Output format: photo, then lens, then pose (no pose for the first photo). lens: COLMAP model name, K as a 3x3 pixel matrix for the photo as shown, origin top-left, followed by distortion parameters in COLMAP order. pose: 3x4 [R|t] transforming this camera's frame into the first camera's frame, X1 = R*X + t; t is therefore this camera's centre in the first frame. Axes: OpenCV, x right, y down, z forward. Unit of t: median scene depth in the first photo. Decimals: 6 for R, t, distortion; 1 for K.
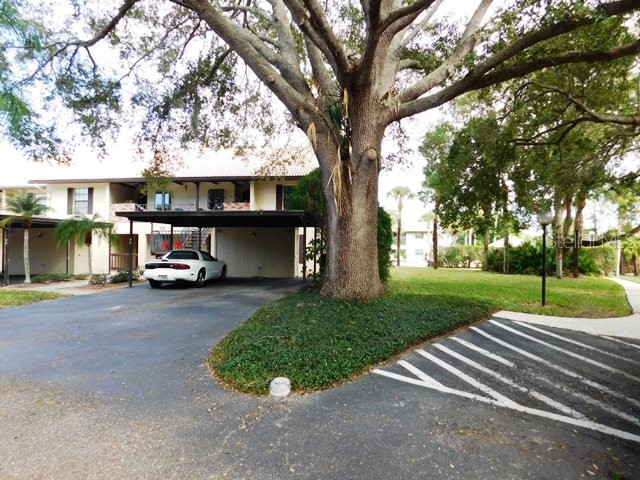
lens RADIAL K [[427.6, 0, 321.4], [0, 427.6, 242.4], [0, 0, 1]] dist [-0.046438, 0.040817]
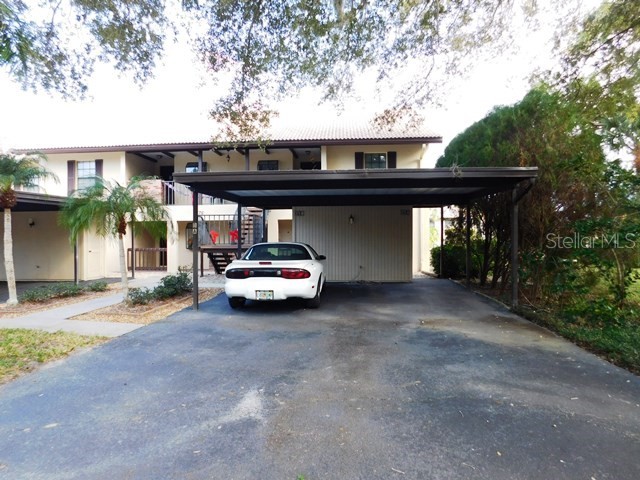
lens RADIAL K [[427.6, 0, 319.0], [0, 427.6, 238.0], [0, 0, 1]] dist [-0.046438, 0.040817]
pose [[0.999819, -0.014294, 0.012520, -0.257064], [0.014101, 0.999783, 0.015337, 0.002538], [-0.012736, -0.015158, 0.999804, 0.379843]]
